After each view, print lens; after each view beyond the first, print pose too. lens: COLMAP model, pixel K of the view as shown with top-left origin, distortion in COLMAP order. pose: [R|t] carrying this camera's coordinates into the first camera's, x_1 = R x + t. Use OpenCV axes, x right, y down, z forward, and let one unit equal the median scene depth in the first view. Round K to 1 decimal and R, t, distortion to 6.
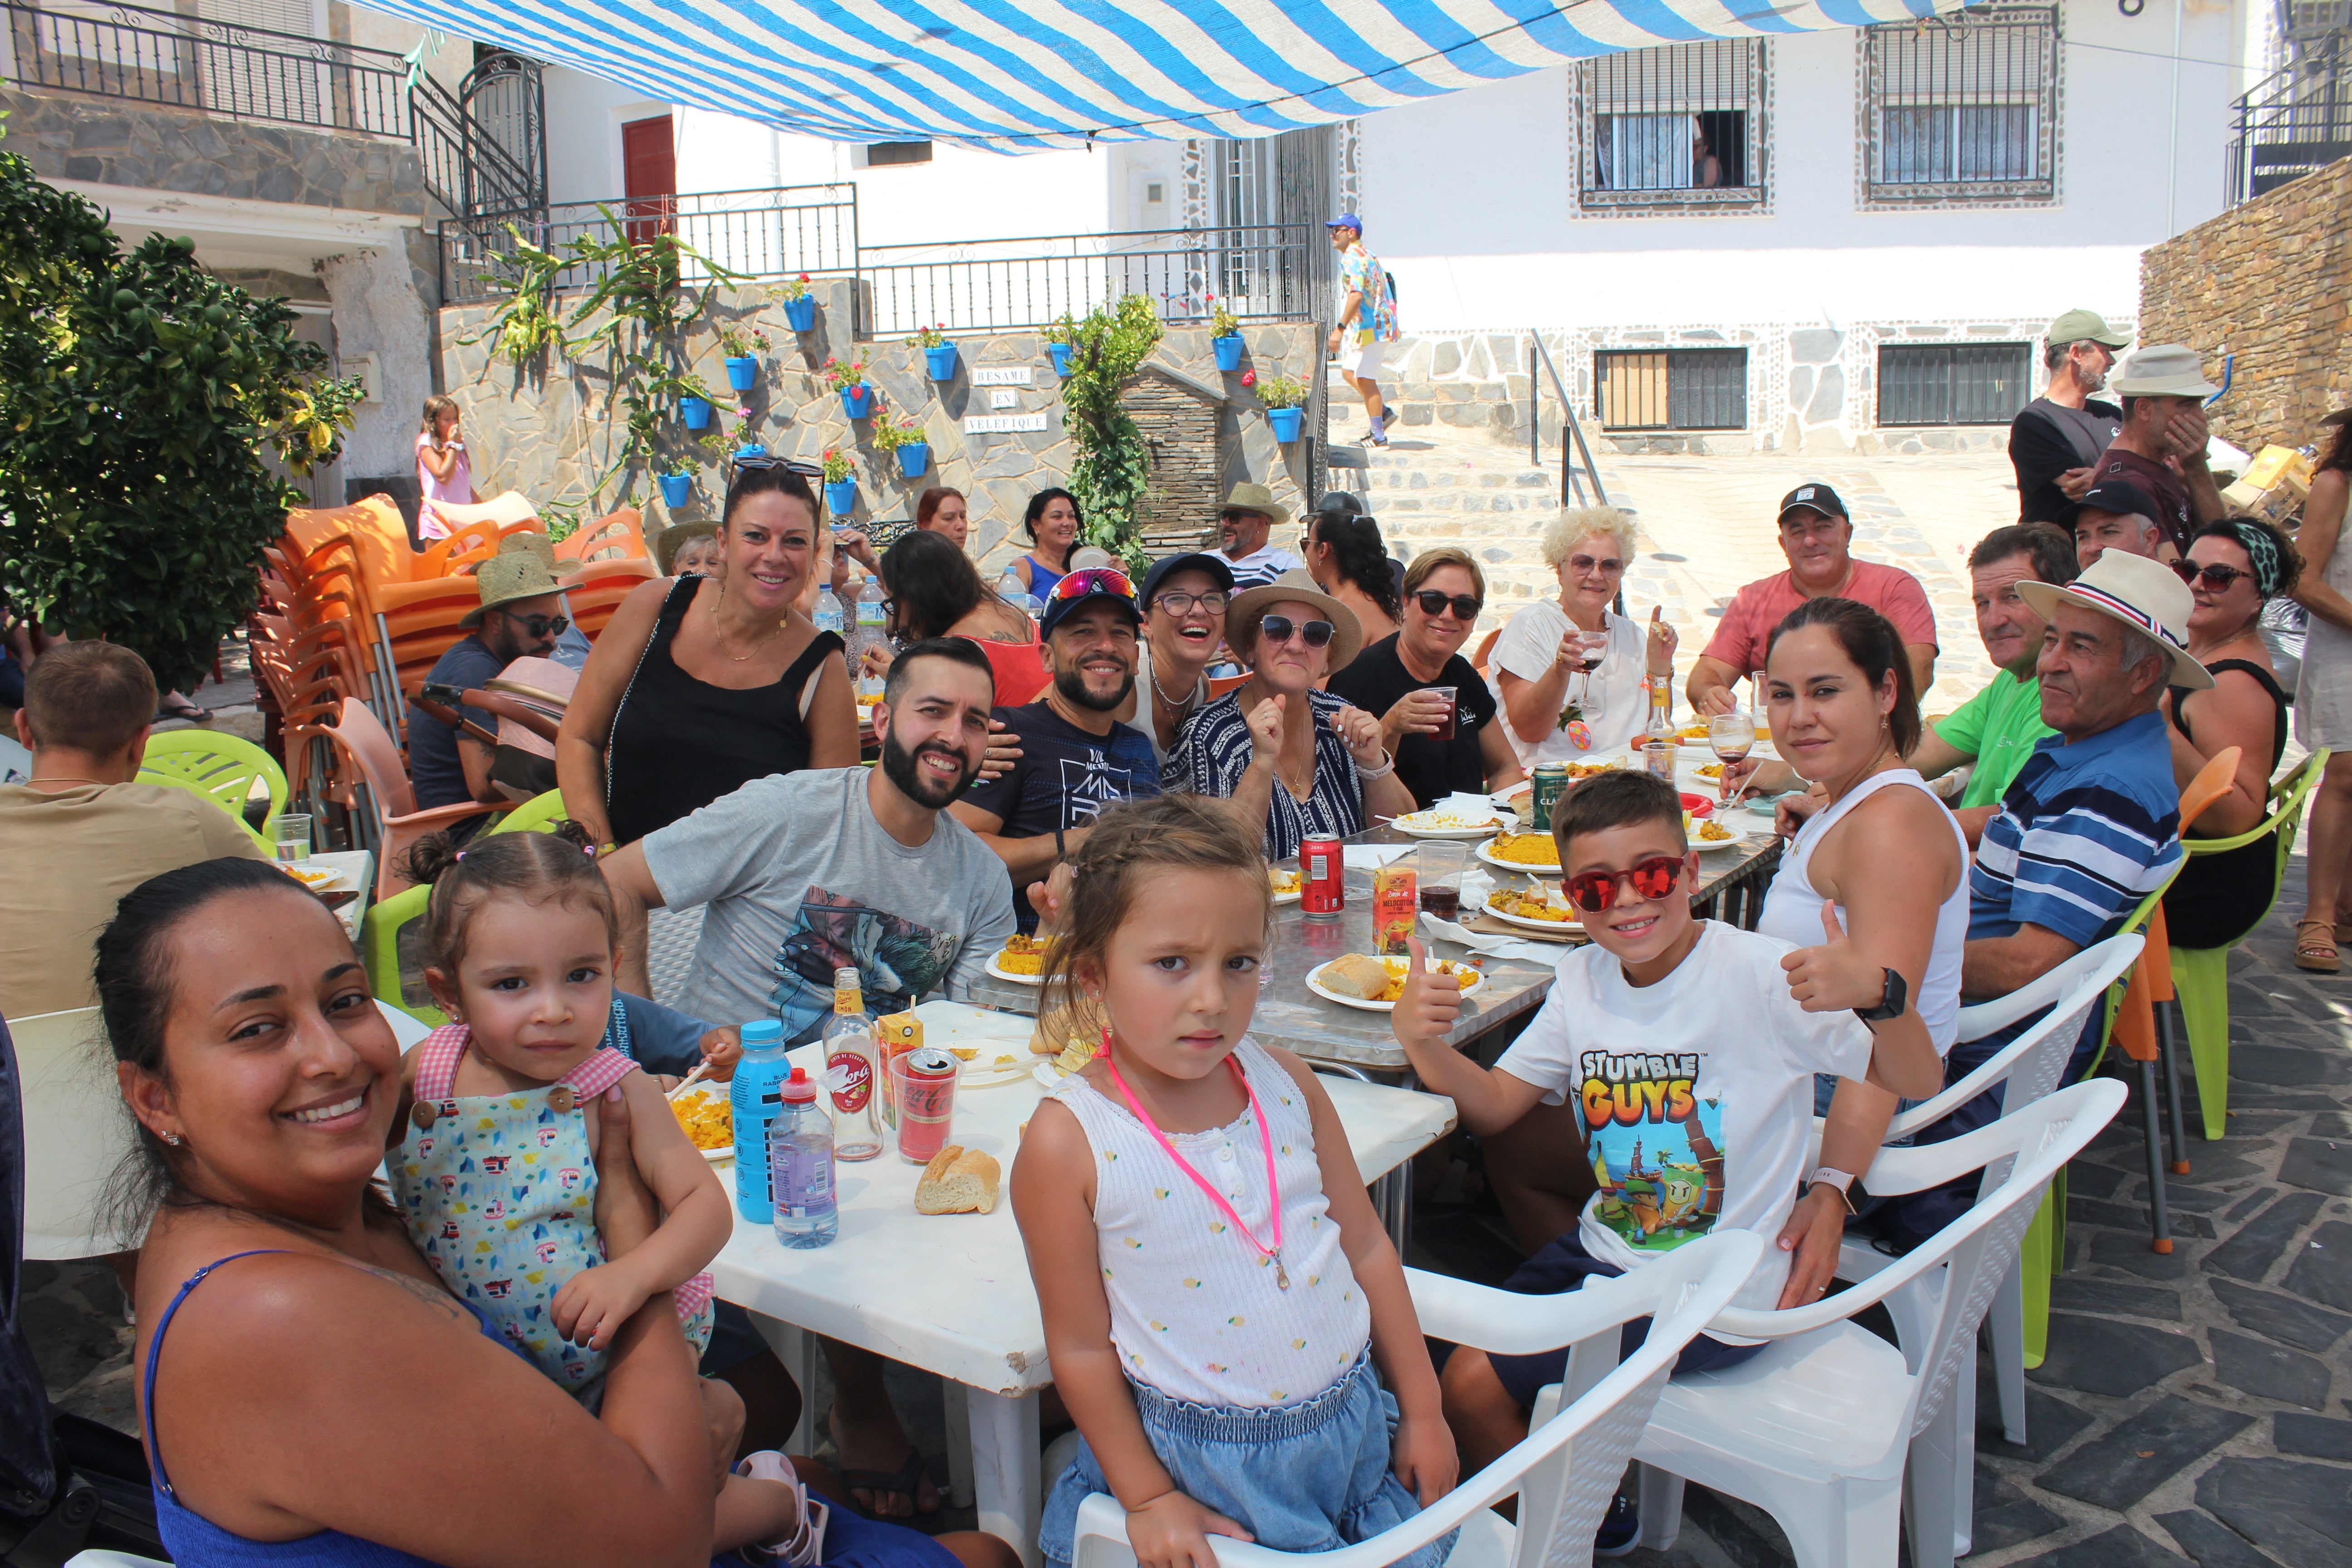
lens RADIAL K [[1932.4, 0, 1166.4], [0, 1932.4, 793.3], [0, 0, 1]] dist [-0.170429, 0.153032]
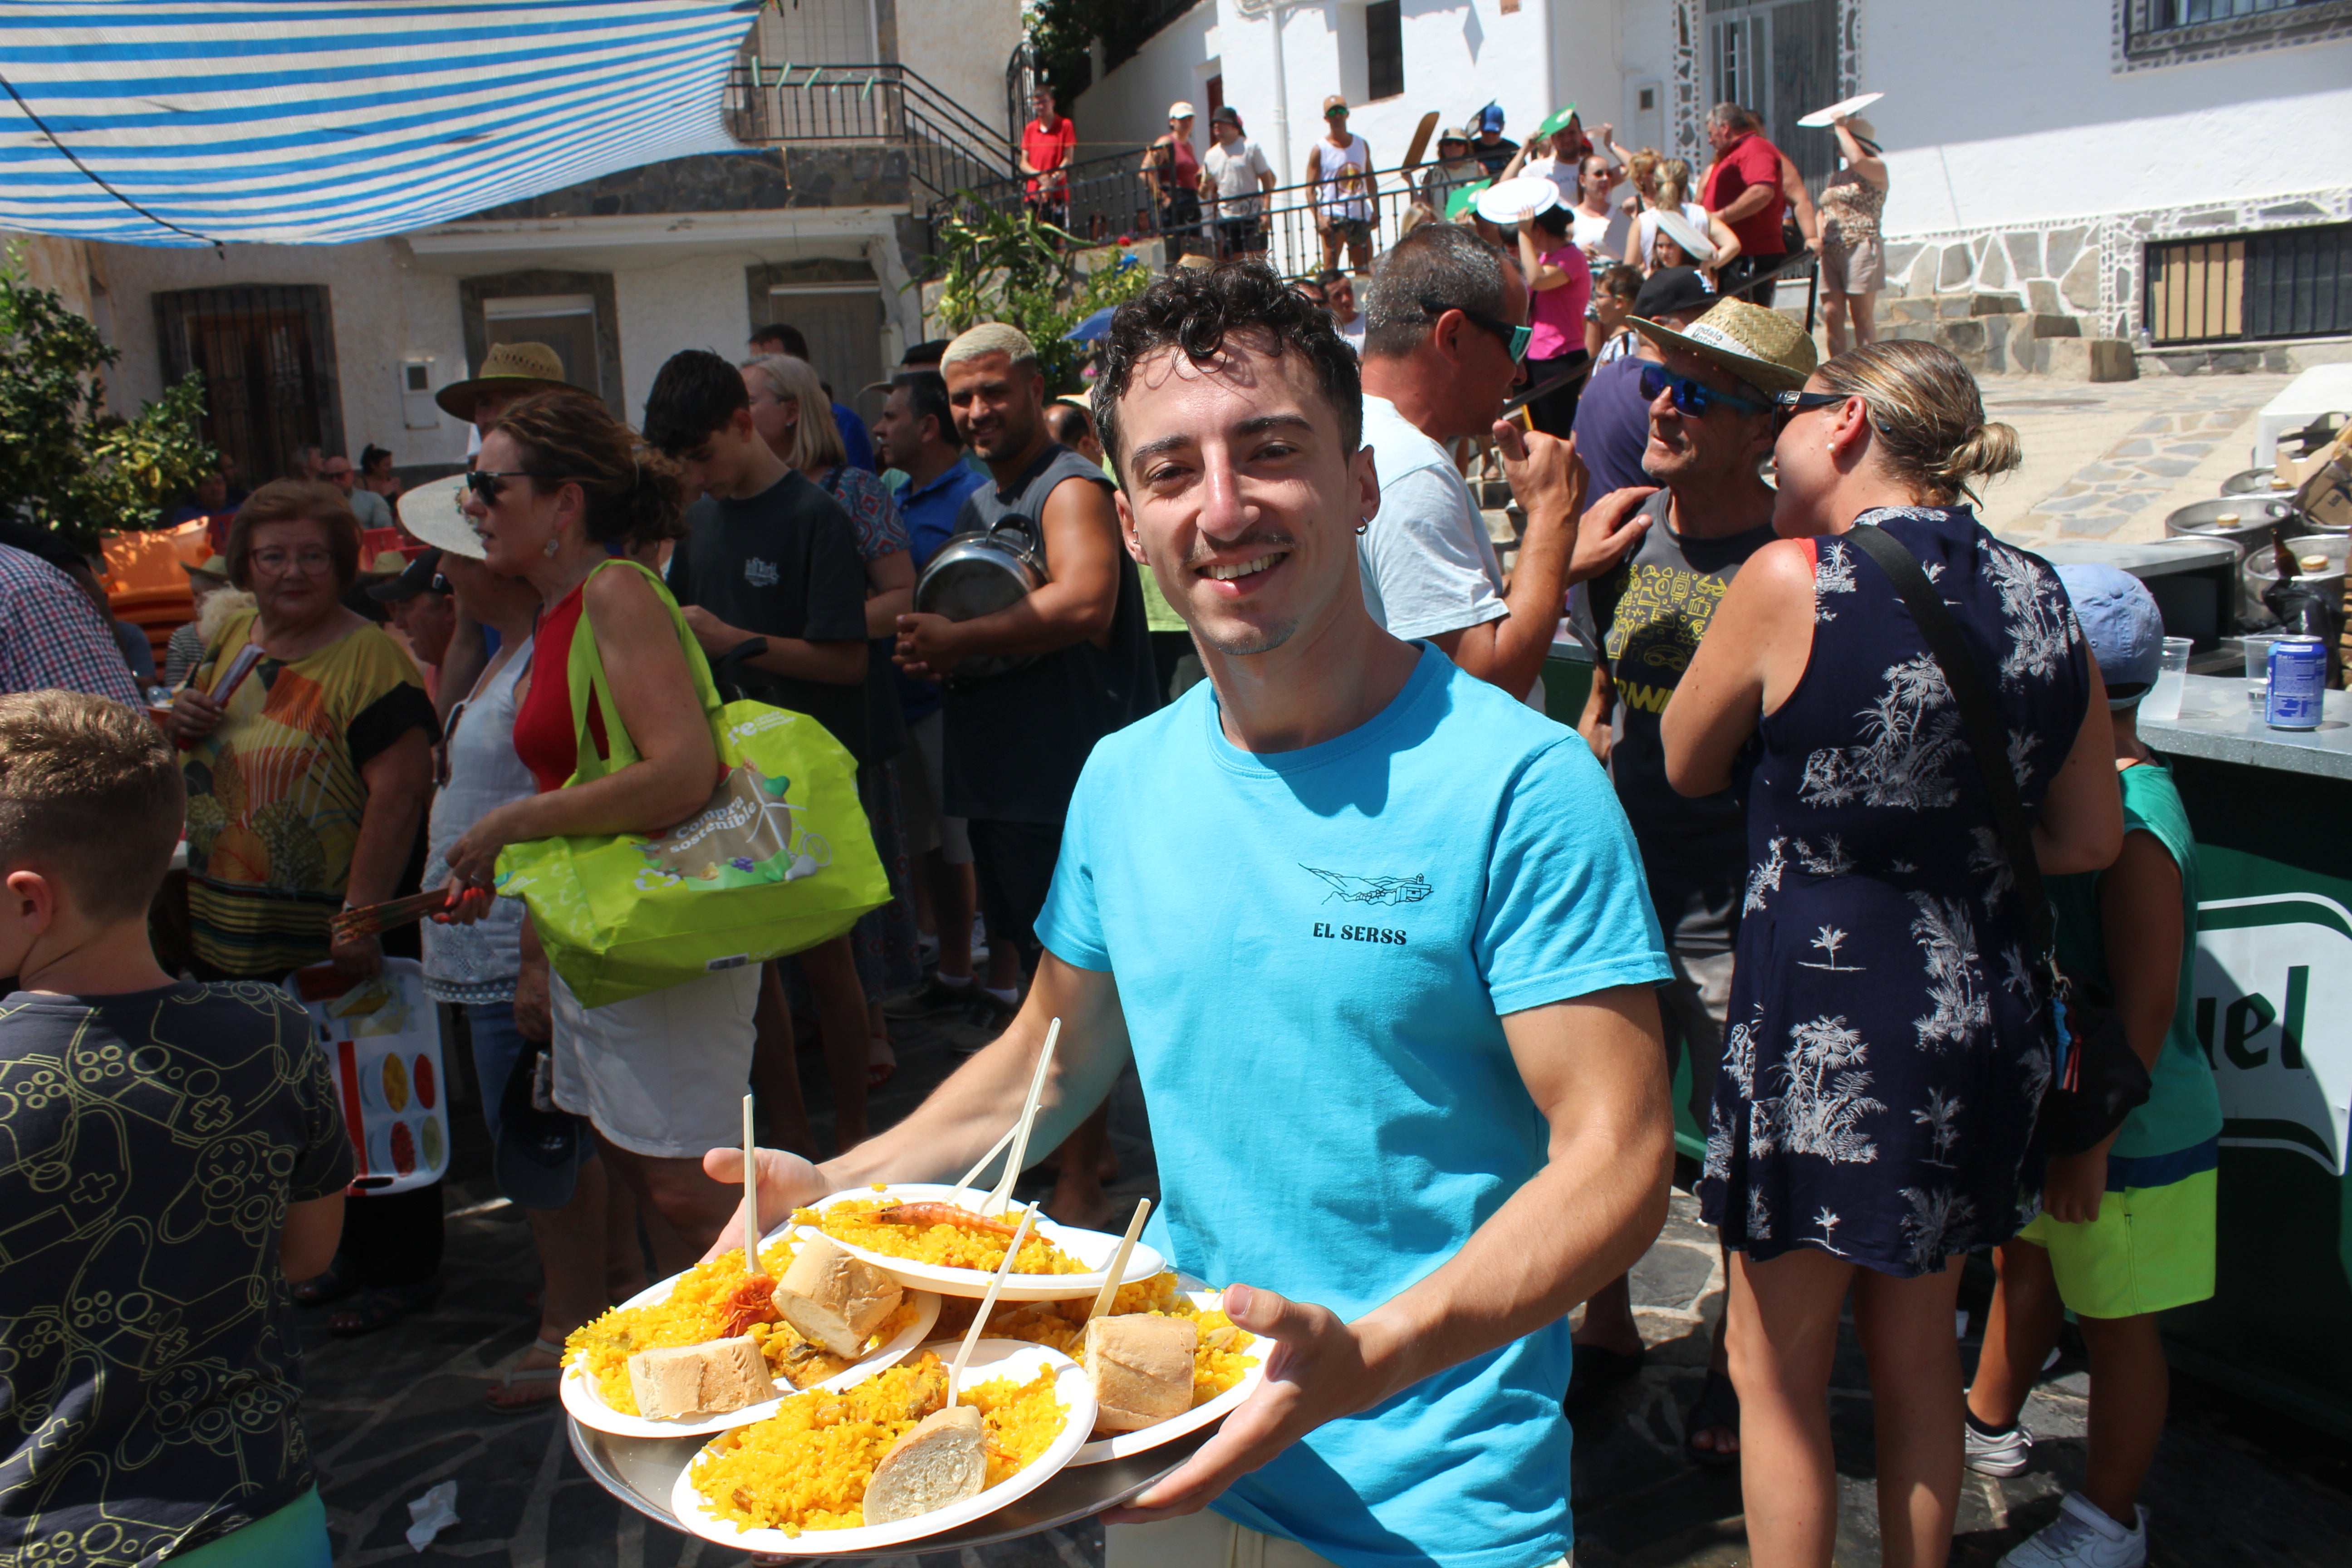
lens RADIAL K [[1922.6, 0, 1158.0], [0, 1922.6, 787.6], [0, 0, 1]] dist [-0.168798, 0.149905]
pose [[0.785180, 0.094065, -0.612081, 0.462300], [-0.060133, 0.995307, 0.075821, -0.050736], [0.616341, -0.022727, 0.787152, 0.176391]]
